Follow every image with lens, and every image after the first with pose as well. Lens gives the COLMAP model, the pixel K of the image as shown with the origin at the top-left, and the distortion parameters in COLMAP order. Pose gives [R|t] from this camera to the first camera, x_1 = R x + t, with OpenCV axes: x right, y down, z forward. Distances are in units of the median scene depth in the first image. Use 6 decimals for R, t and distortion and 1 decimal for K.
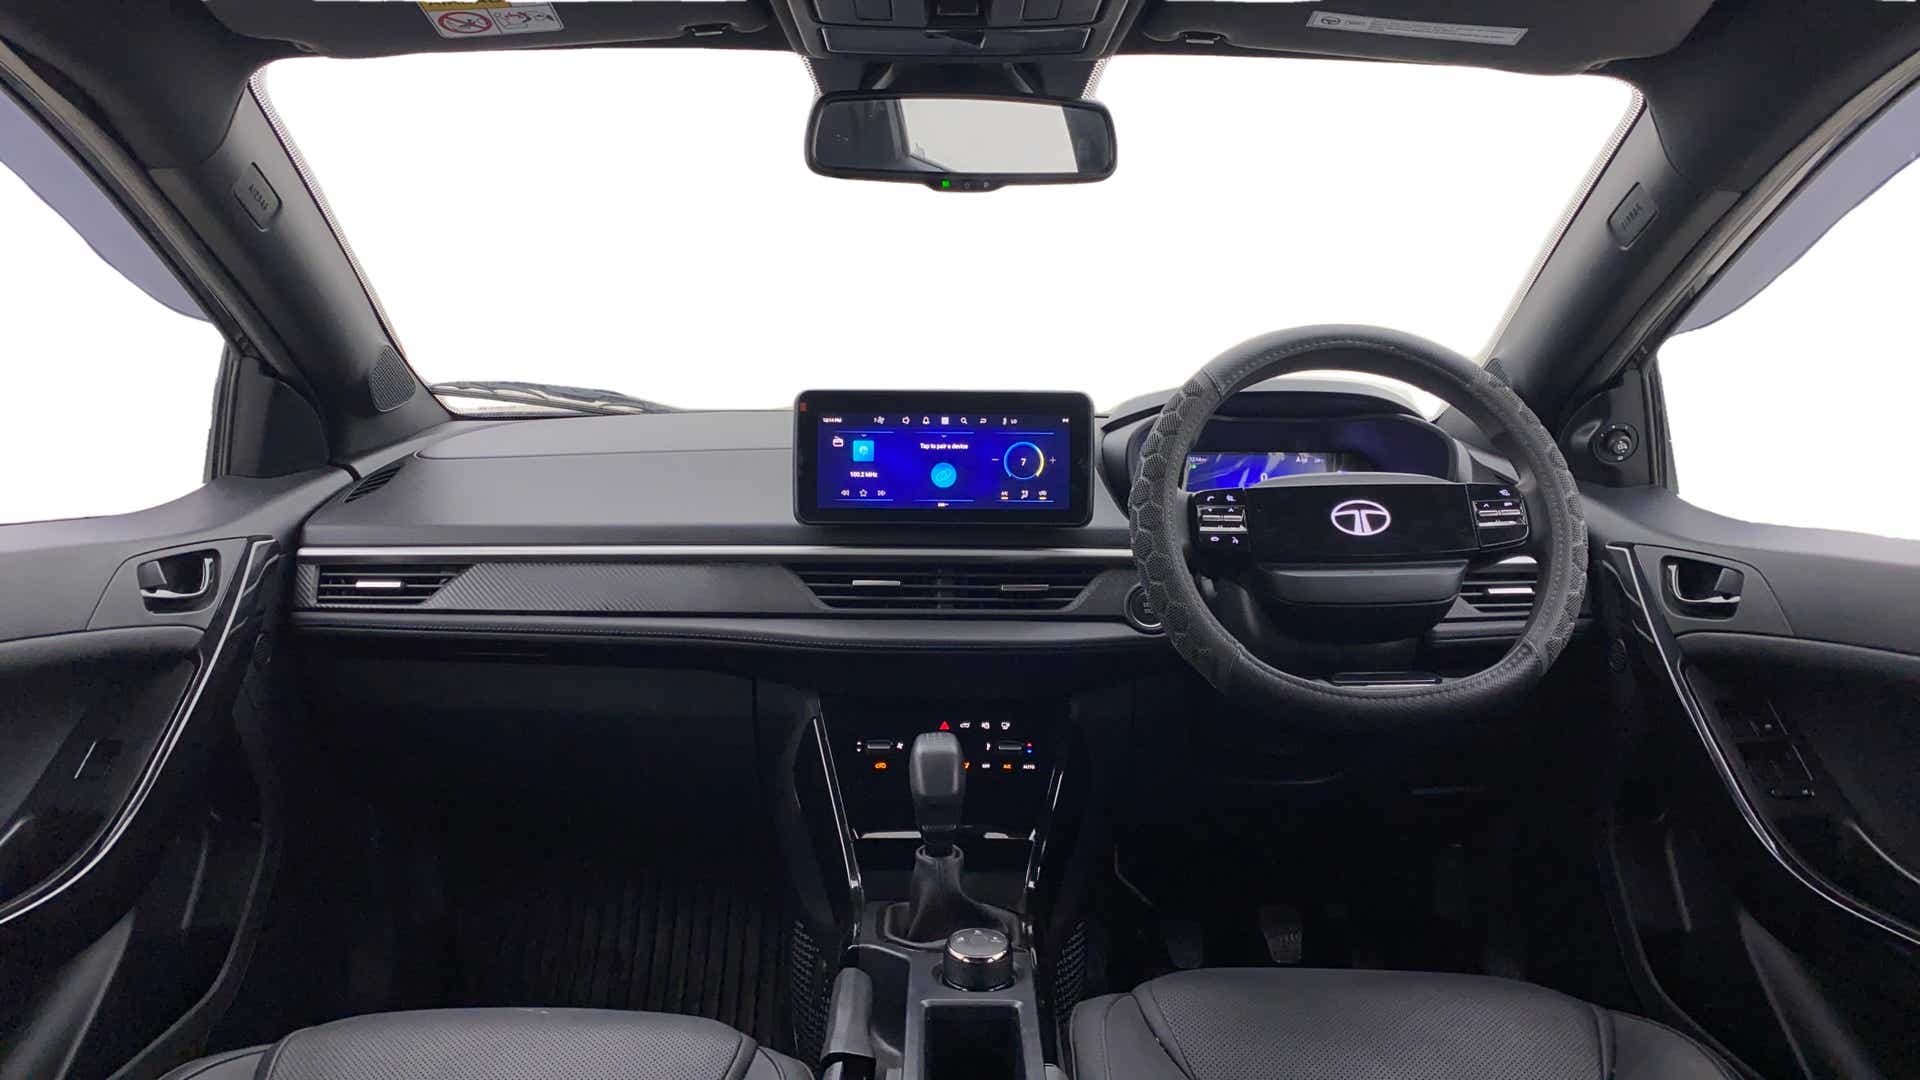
lens RADIAL K [[1475.7, 0, 960.0], [0, 1475.7, 540.0], [0, 0, 1]] dist [0.056946, -0.088225]
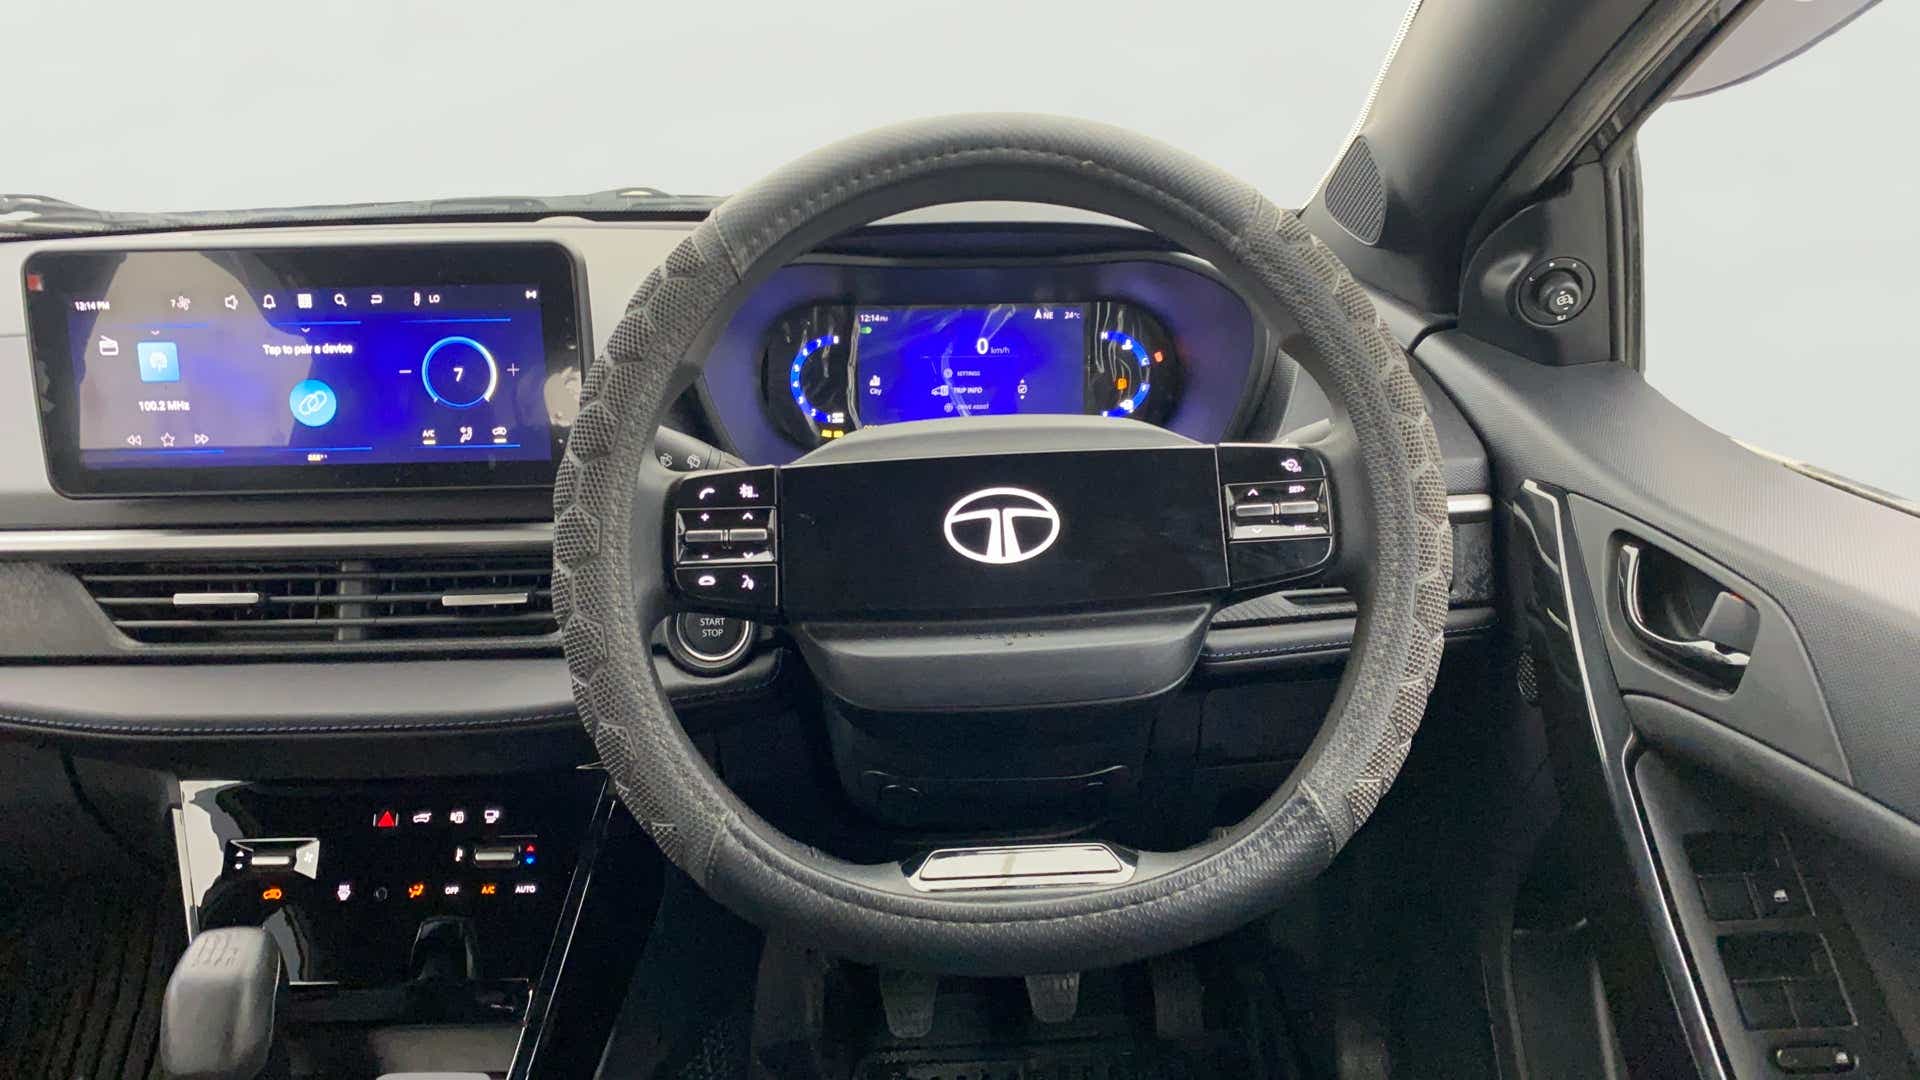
lens RADIAL K [[1475.7, 0, 960.0], [0, 1475.7, 540.0], [0, 0, 1]] dist [0.056946, -0.088225]
pose [[0.999712, -0.023195, -0.006197, 0.231442], [0.023957, 0.980750, 0.193791, -0.095507], [0.001583, -0.193884, 0.981023, 0.455122]]
